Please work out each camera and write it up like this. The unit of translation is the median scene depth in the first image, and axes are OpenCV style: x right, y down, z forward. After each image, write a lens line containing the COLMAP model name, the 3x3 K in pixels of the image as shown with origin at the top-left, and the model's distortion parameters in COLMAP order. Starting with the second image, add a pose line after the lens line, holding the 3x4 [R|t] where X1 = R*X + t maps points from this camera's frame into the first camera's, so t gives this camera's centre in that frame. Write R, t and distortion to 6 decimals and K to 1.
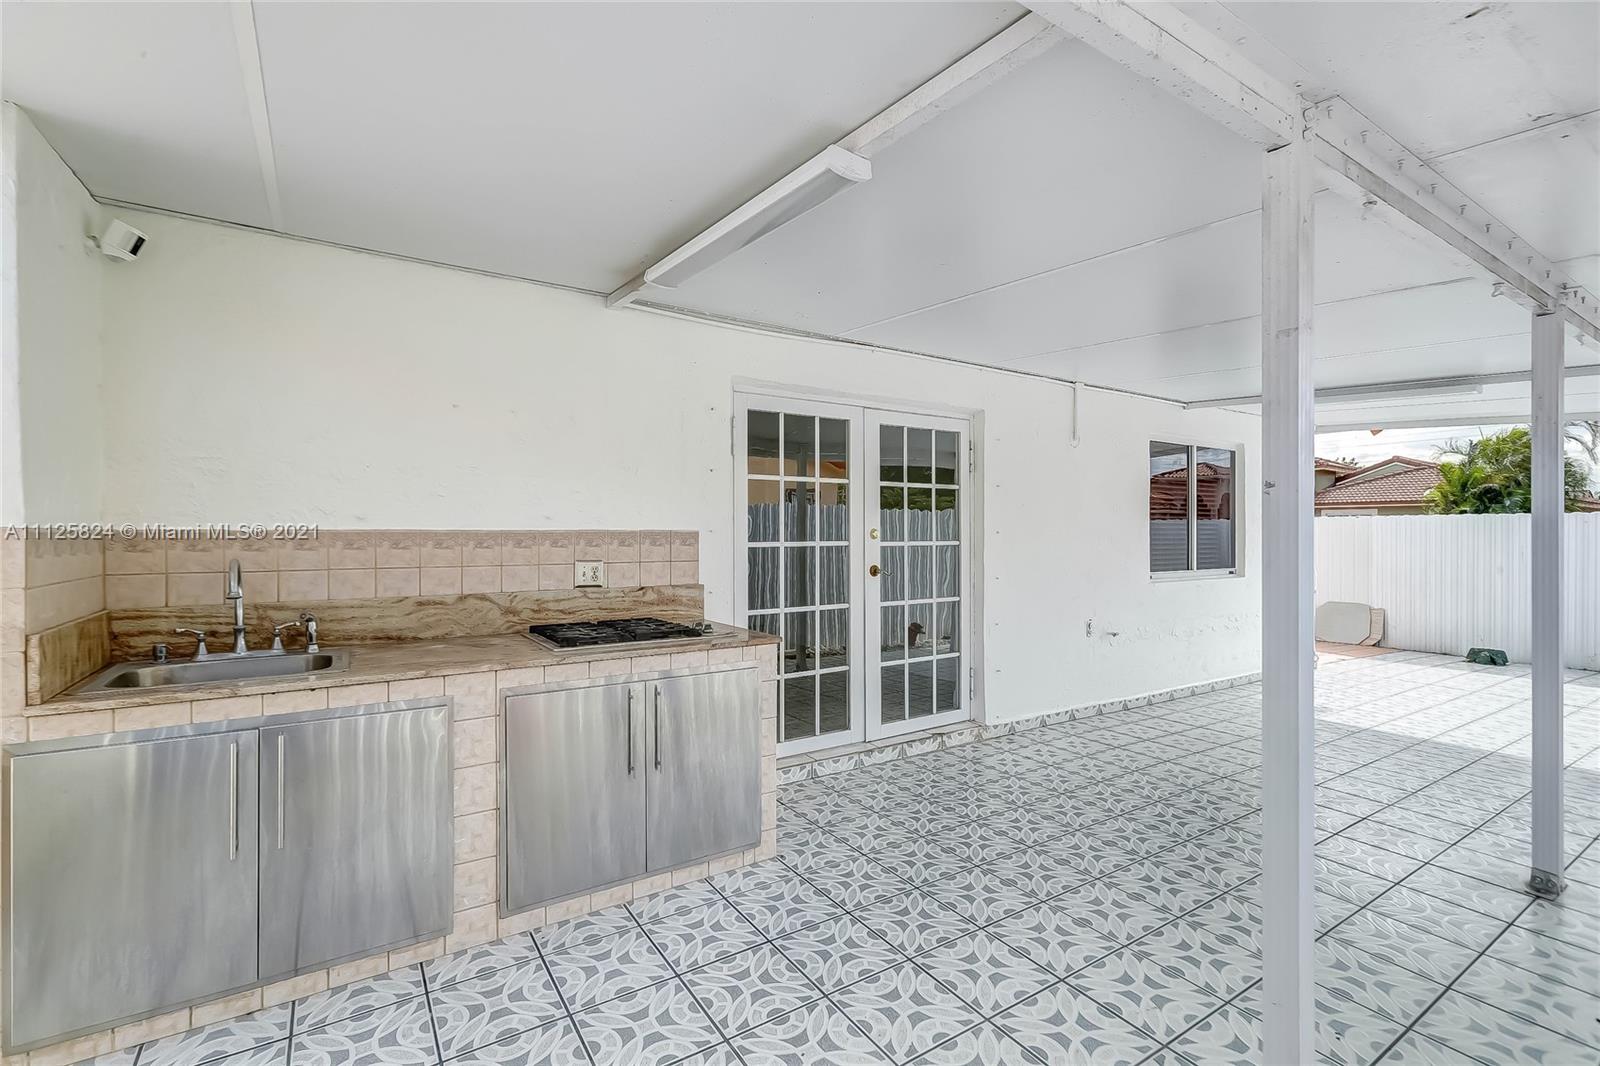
lens RADIAL K [[706.1, 0, 796.9], [0, 706.1, 533.4], [0, 0, 1]] dist [-0.002112, 0.002544]
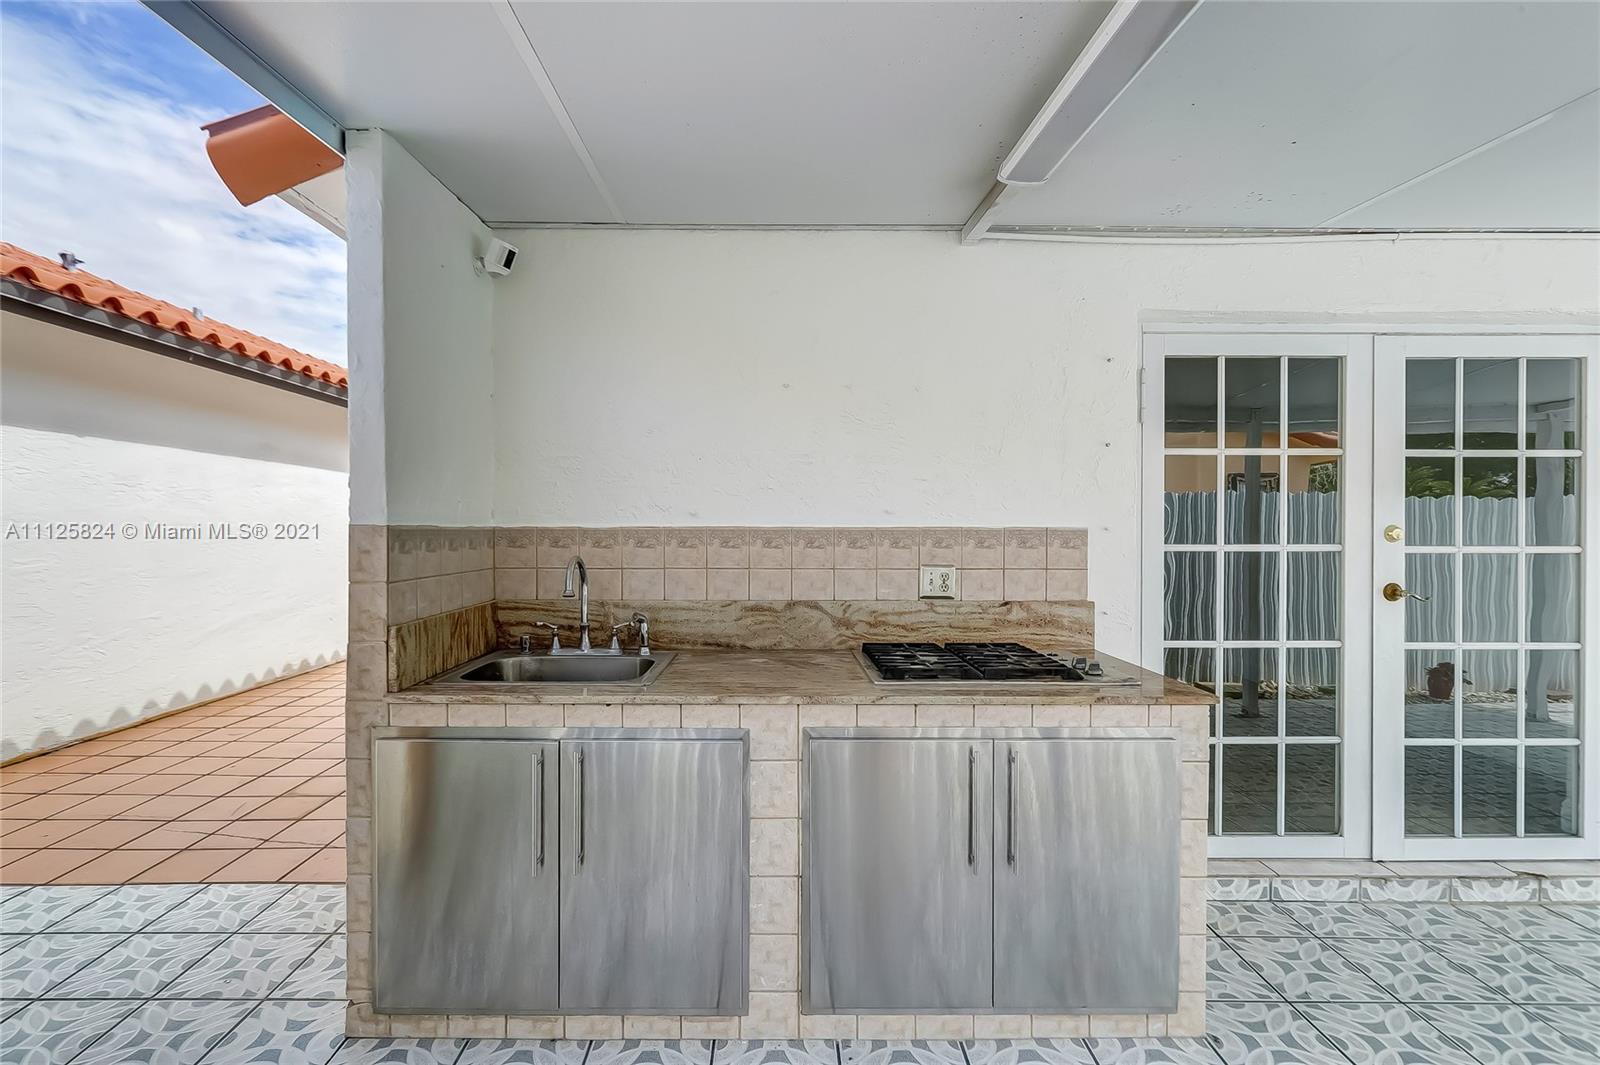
lens RADIAL K [[706.1, 0, 788.5], [0, 706.1, 535.2], [0, 0, 1]] dist [-0.002112, 0.002544]
pose [[0.840796, 0.007022, -0.541307, -0.003888], [-0.003194, 0.999963, 0.008012, -0.001827], [0.541343, -0.005007, 0.840787, 0.258957]]
